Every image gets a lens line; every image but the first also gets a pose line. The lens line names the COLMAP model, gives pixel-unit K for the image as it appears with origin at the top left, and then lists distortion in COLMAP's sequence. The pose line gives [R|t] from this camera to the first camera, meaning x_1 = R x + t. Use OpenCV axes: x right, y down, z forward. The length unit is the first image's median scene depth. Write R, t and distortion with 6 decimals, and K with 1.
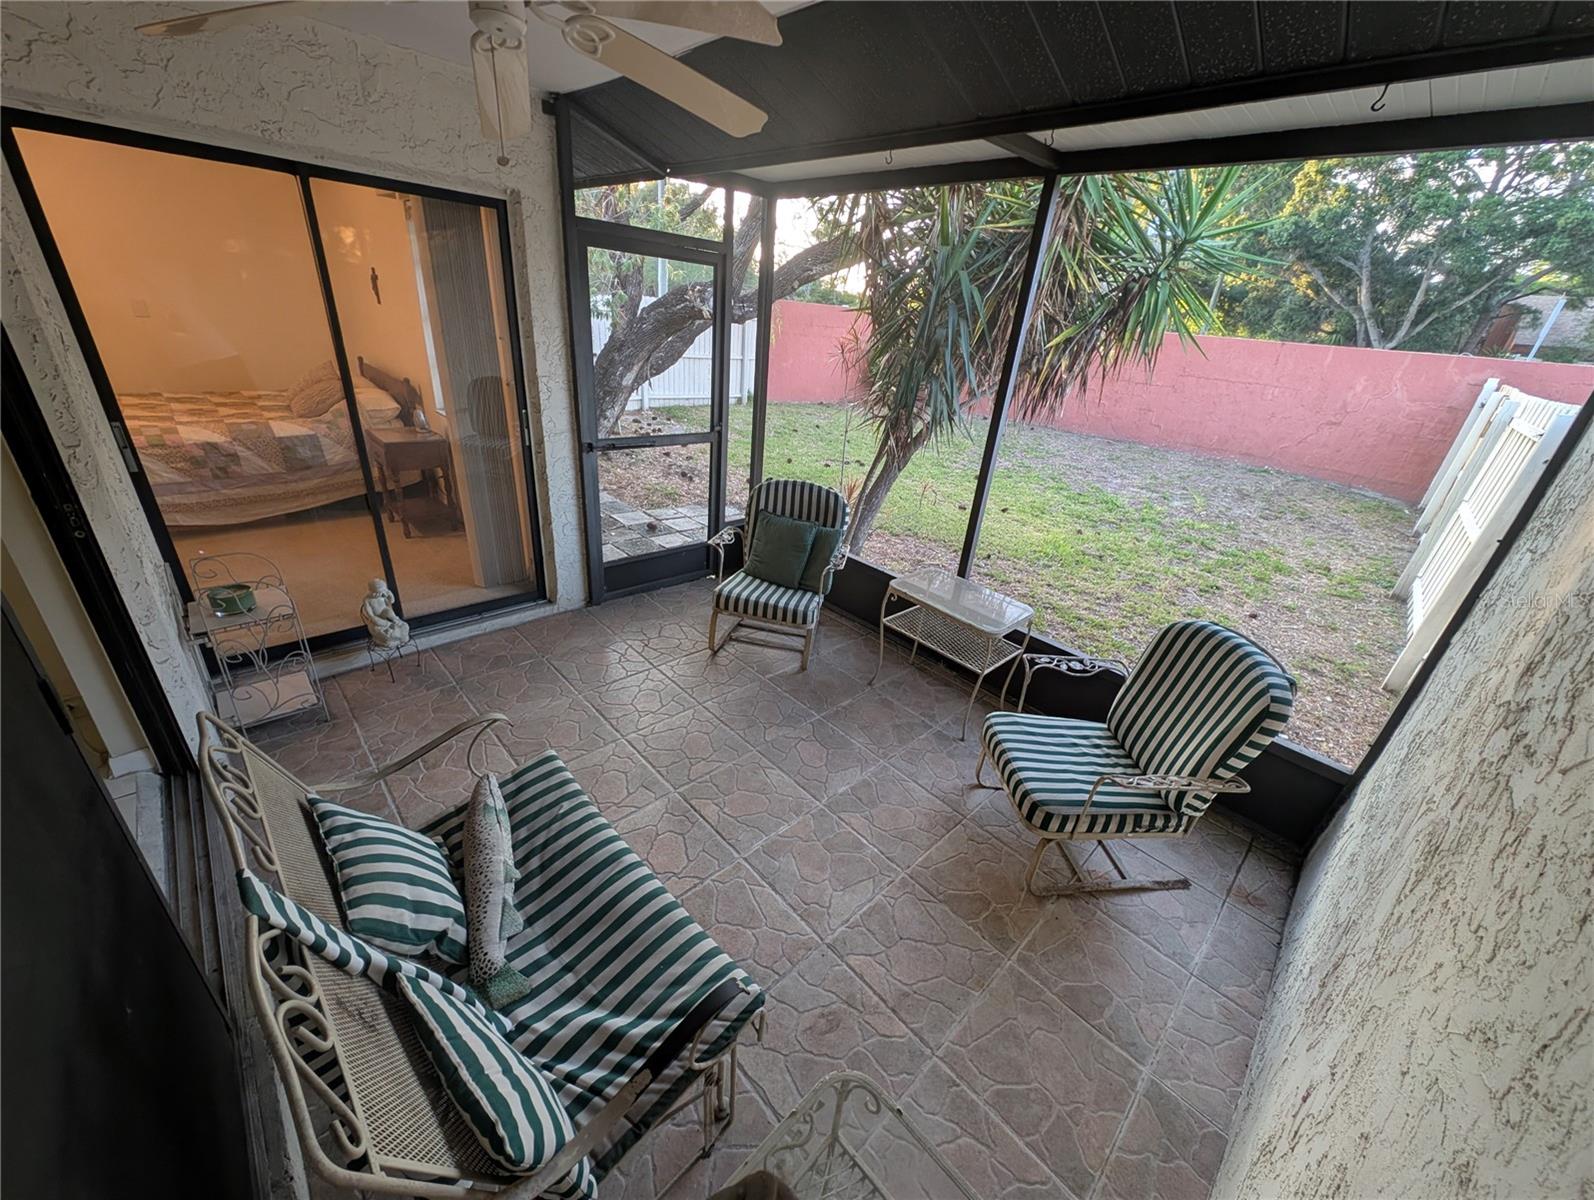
lens RADIAL K [[605.1, 0, 797.0], [0, 605.1, 600.0], [0, 0, 1]] dist [-0.000524, -0.000007]
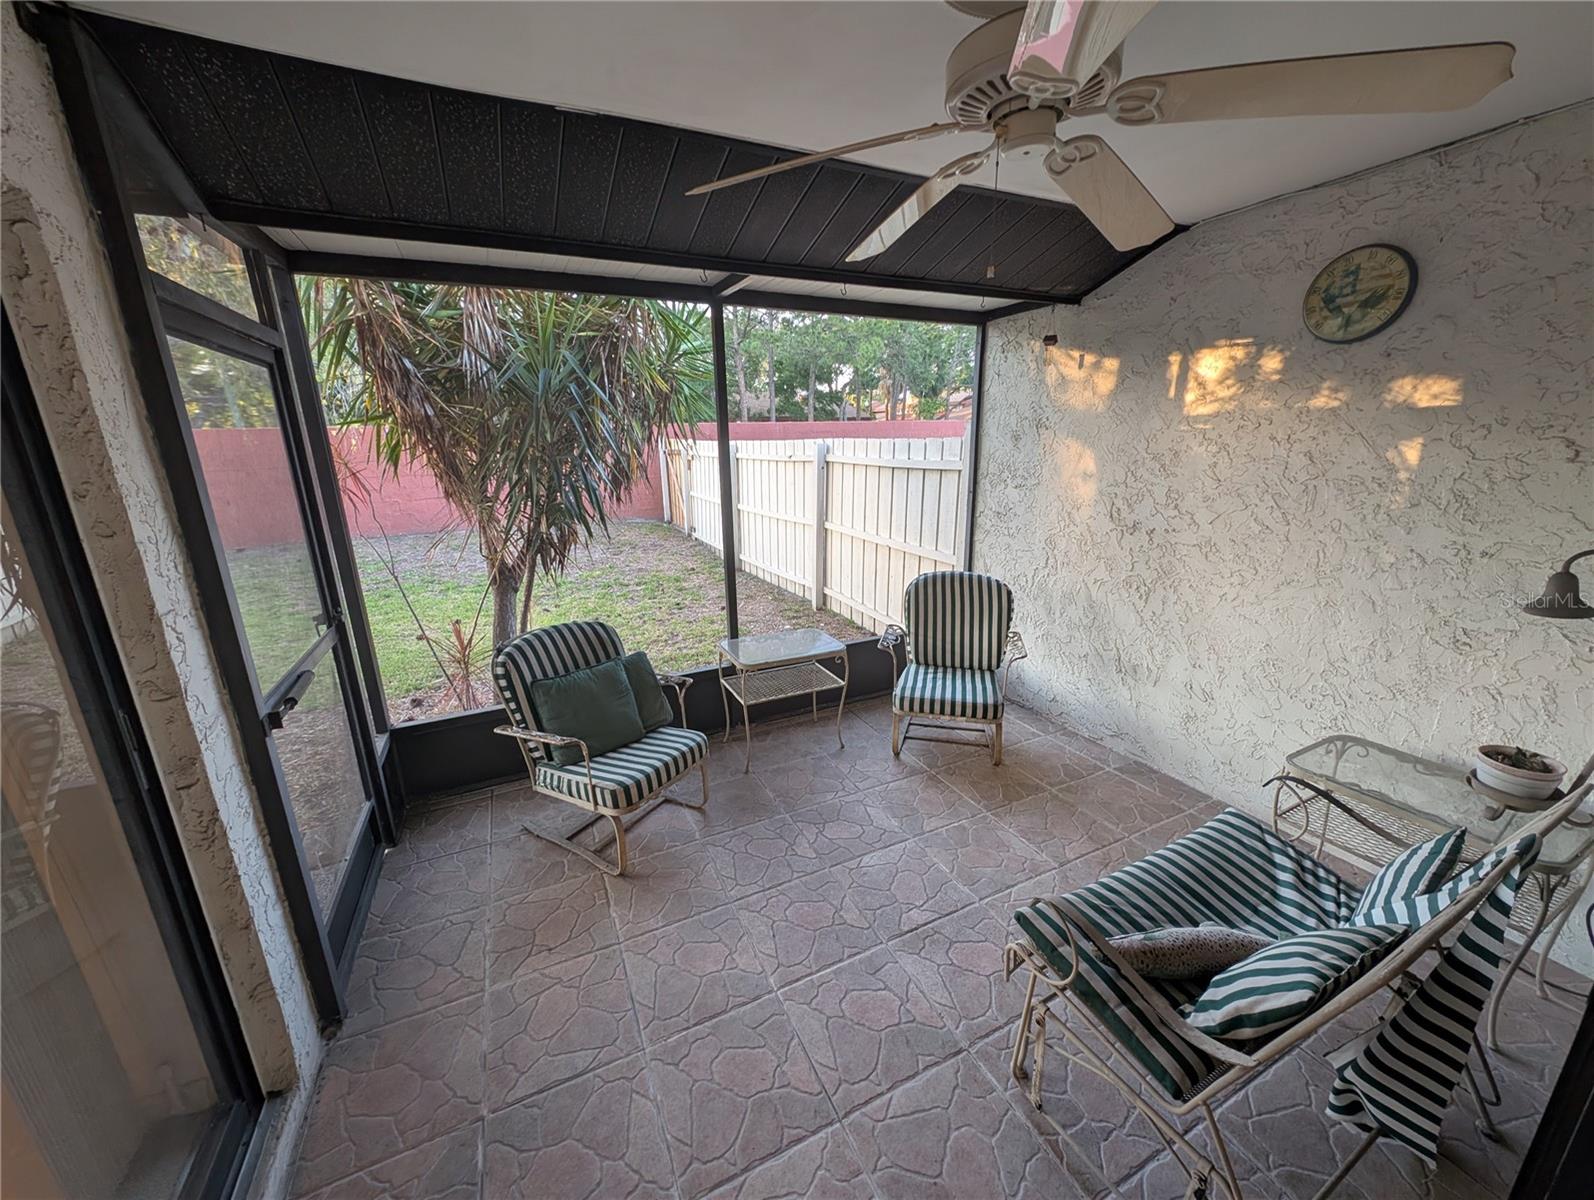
lens RADIAL K [[605.1, 0, 797.0], [0, 605.1, 600.0], [0, 0, 1]] dist [-0.000524, -0.000007]
pose [[0.302797, -0.336977, 0.891493, -0.528398], [0.451475, 0.874509, 0.177213, -0.201260], [-0.839335, 0.348827, 0.416936, 0.356712]]
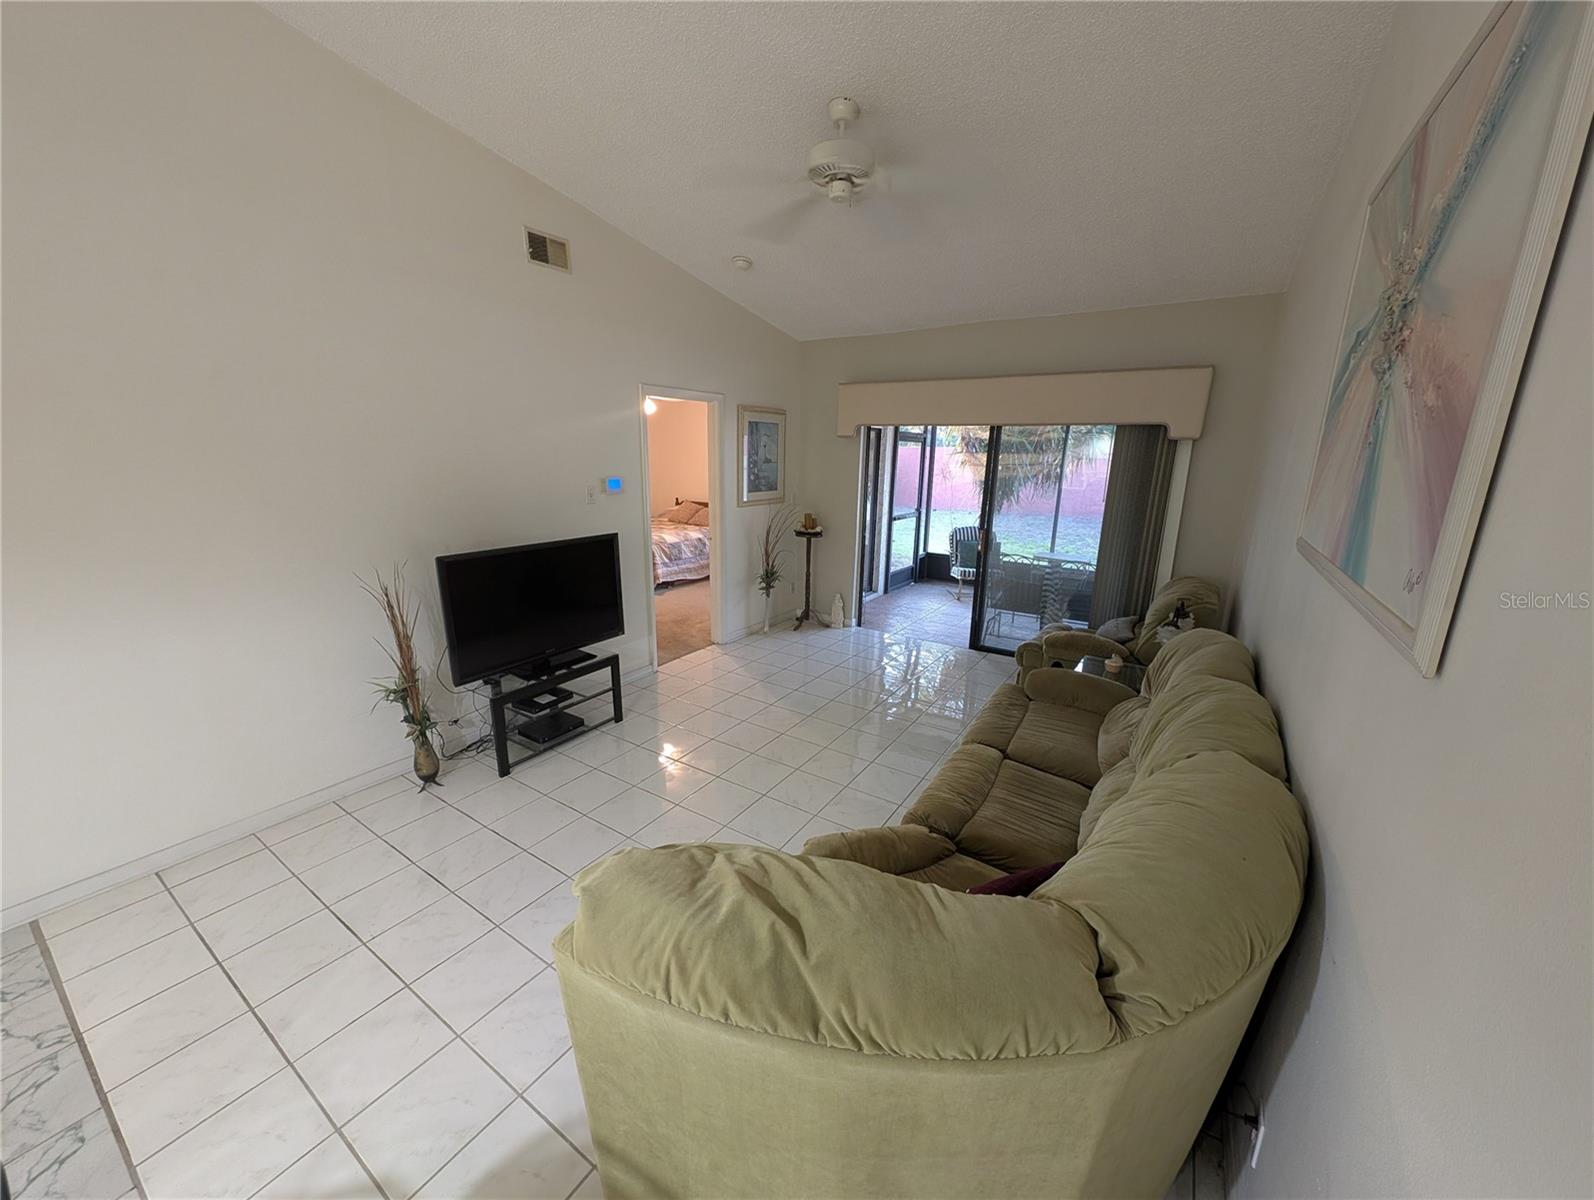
lens RADIAL K [[598.4, 0, 791.6], [0, 598.4, 596.0], [0, 0, 1]] dist [-0.001806, -0.000205]
pose [[0.971398, -0.121059, 0.204282, -1.085971], [0.158678, 0.970939, -0.179159, 0.340032], [-0.176657, 0.206450, 0.962378, -0.955401]]
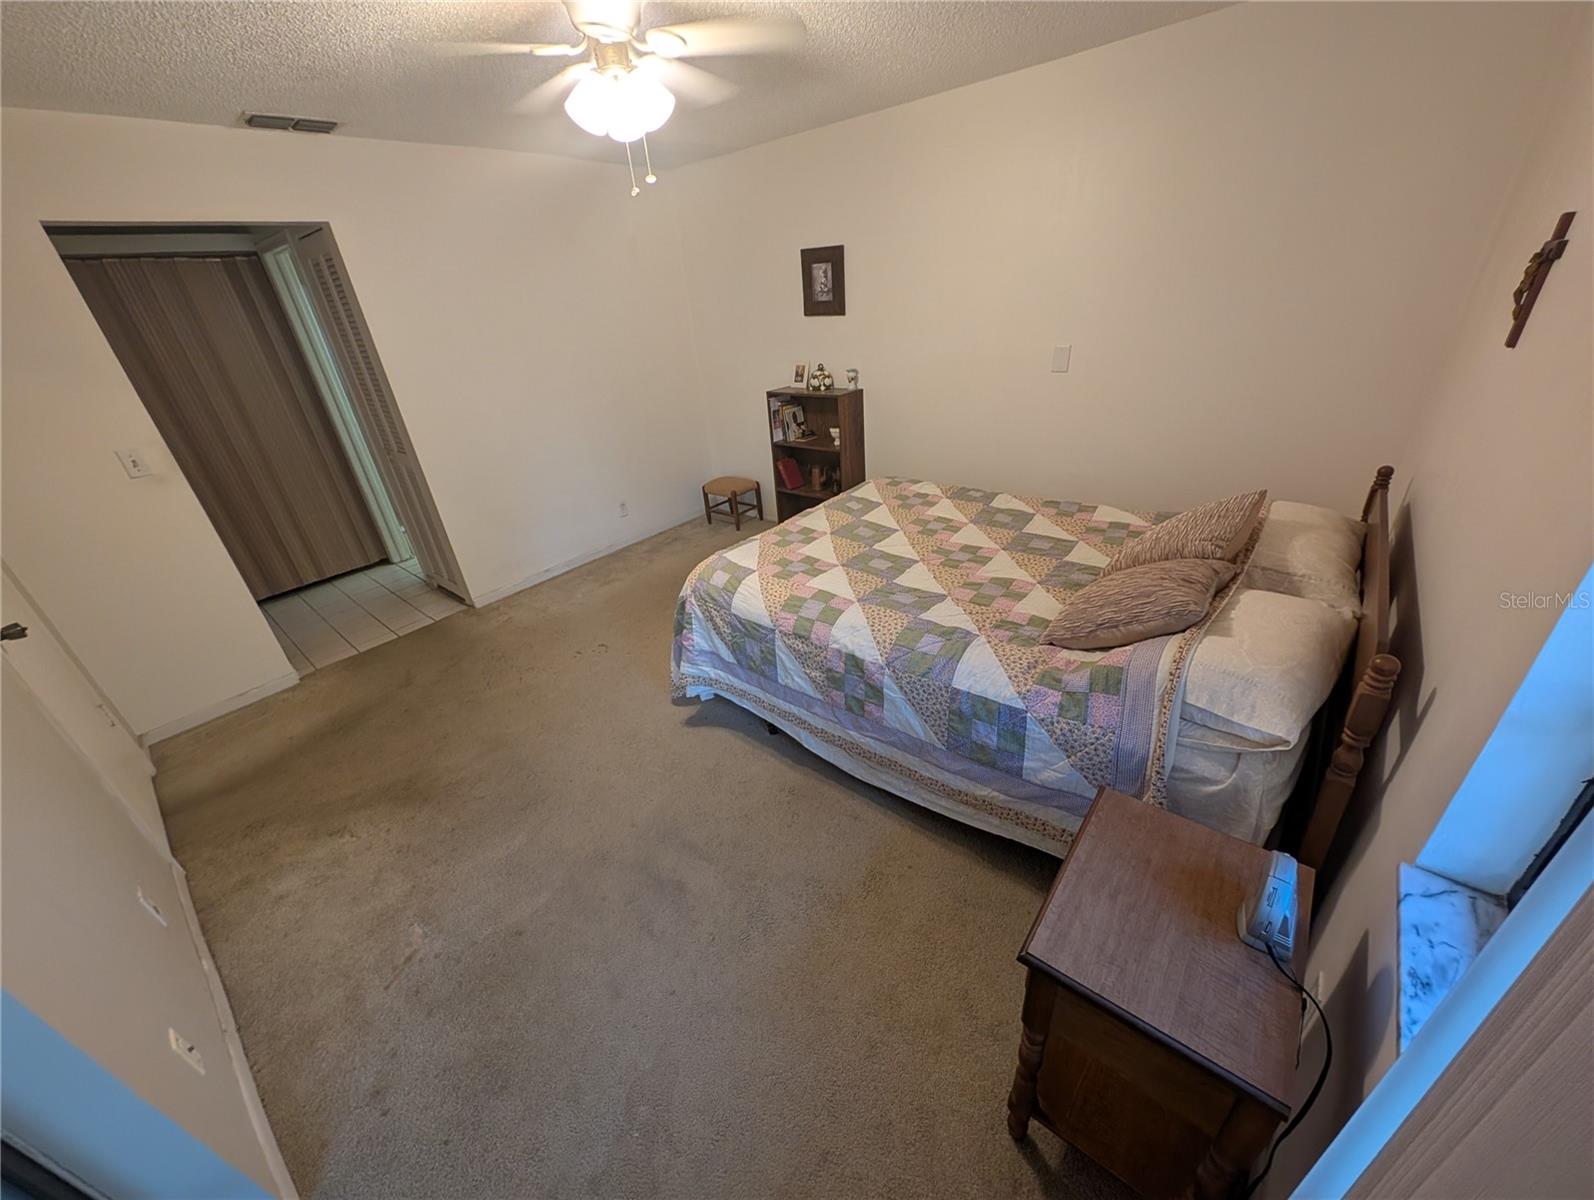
lens RADIAL K [[599.4, 0, 798.8], [0, 599.4, 600.4], [0, 0, 1]] dist [0.001771, 0.000058]
pose [[0.103471, 0.380687, -0.918897, -0.514415], [-0.350434, 0.878569, 0.324520, -0.443837], [0.930854, 0.288434, 0.224312, 0.811039]]
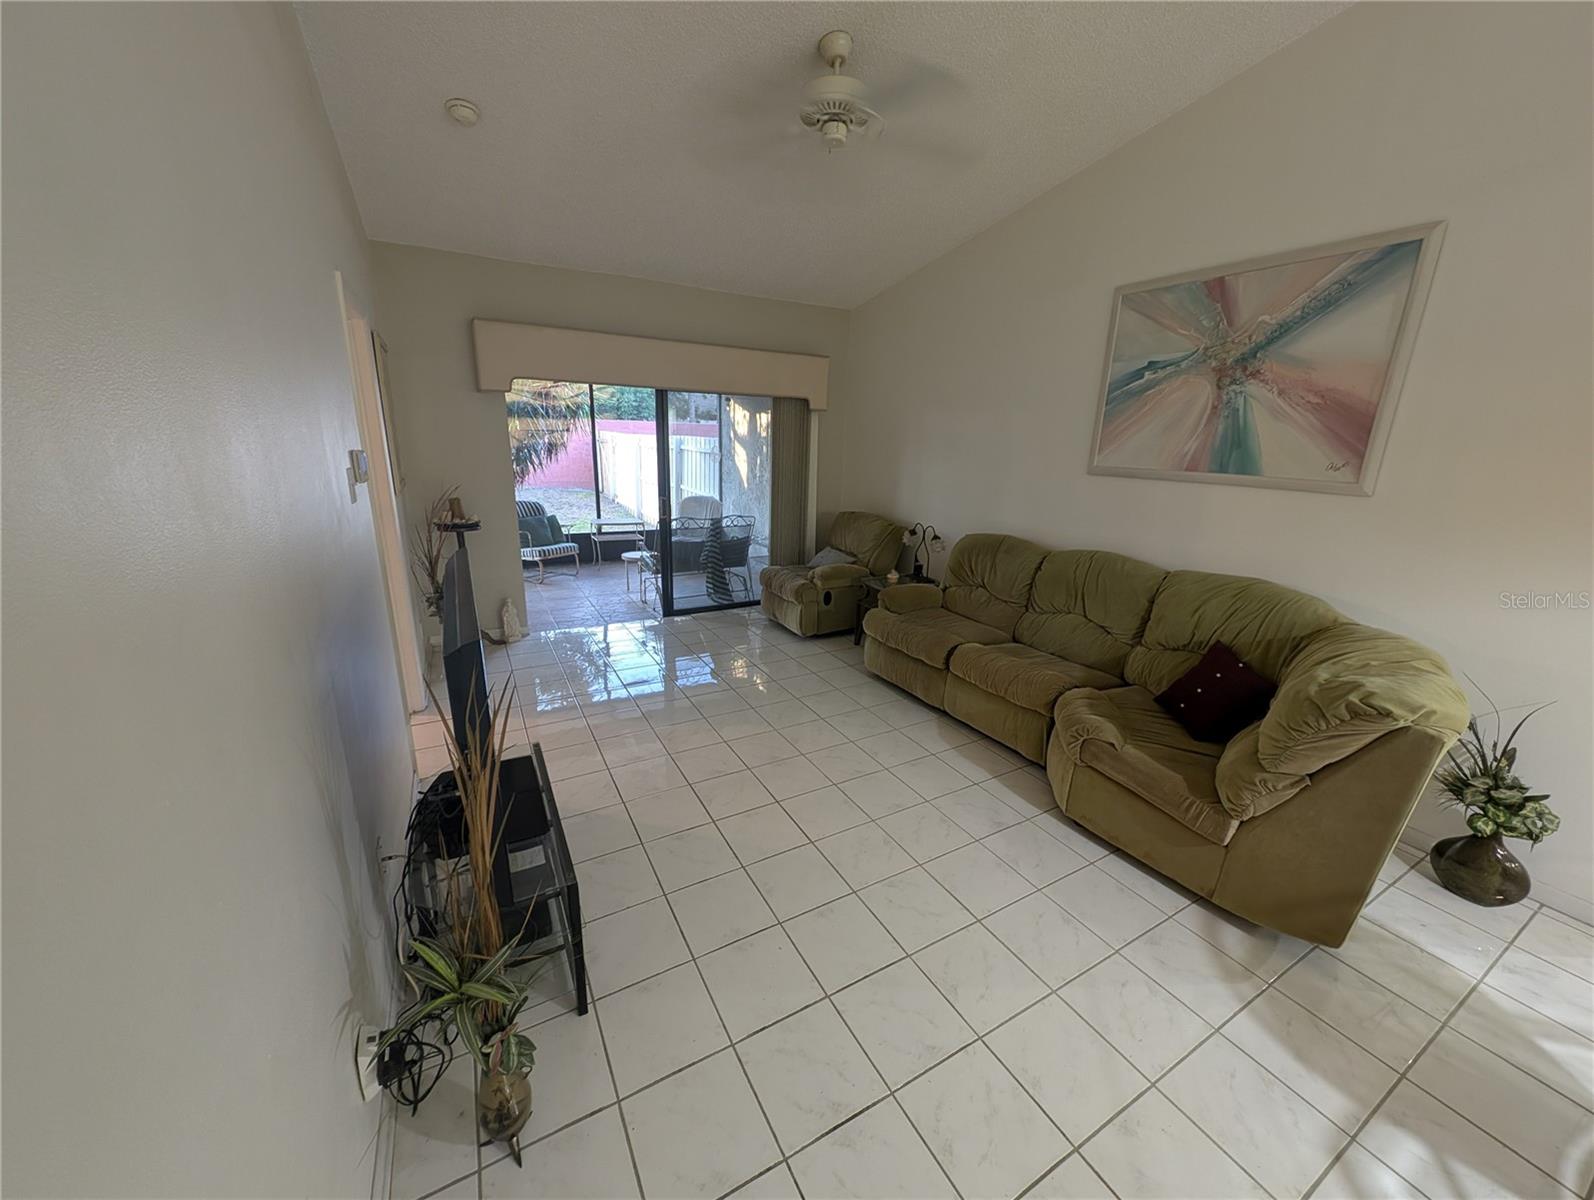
lens RADIAL K [[599.4, 0, 798.8], [0, 599.4, 600.4], [0, 0, 1]] dist [0.001771, 0.000058]
pose [[0.247220, -0.333177, 0.909877, -1.600648], [0.413463, 0.885517, 0.211916, 0.070267], [-0.876316, 0.323811, 0.356674, -0.440295]]
